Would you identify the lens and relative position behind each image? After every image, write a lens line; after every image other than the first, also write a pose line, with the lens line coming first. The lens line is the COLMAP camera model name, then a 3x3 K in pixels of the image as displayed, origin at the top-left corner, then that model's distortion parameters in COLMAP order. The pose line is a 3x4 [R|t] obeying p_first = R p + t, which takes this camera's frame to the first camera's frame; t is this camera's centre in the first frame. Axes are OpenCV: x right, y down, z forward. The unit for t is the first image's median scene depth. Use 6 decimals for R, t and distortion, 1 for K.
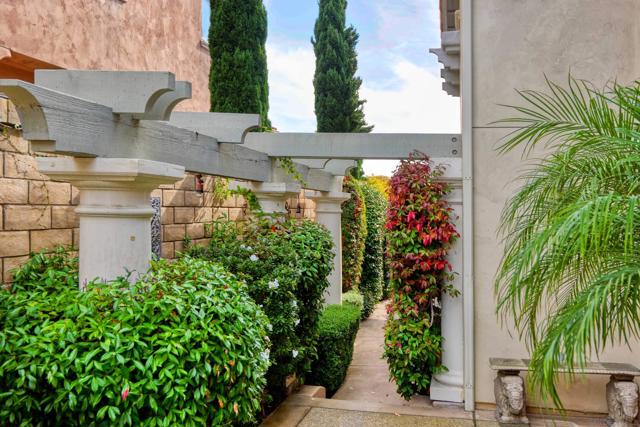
lens RADIAL K [[646.5, 0, 320.0], [0, 646.5, 212.7], [0, 0, 1]] dist [-0.016872, 0.000000]
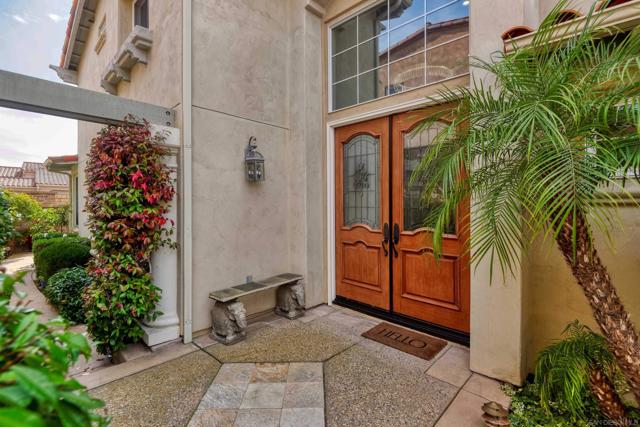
lens RADIAL K [[293.8, 0, 318.6], [0, 293.8, 200.9], [0, 0, 1]] dist [-0.000423, -0.000486]
pose [[0.517380, -0.003500, 0.855749, -0.106463], [0.012704, 0.999913, -0.003591, 0.050175], [-0.855662, 0.012729, 0.517379, 0.508299]]
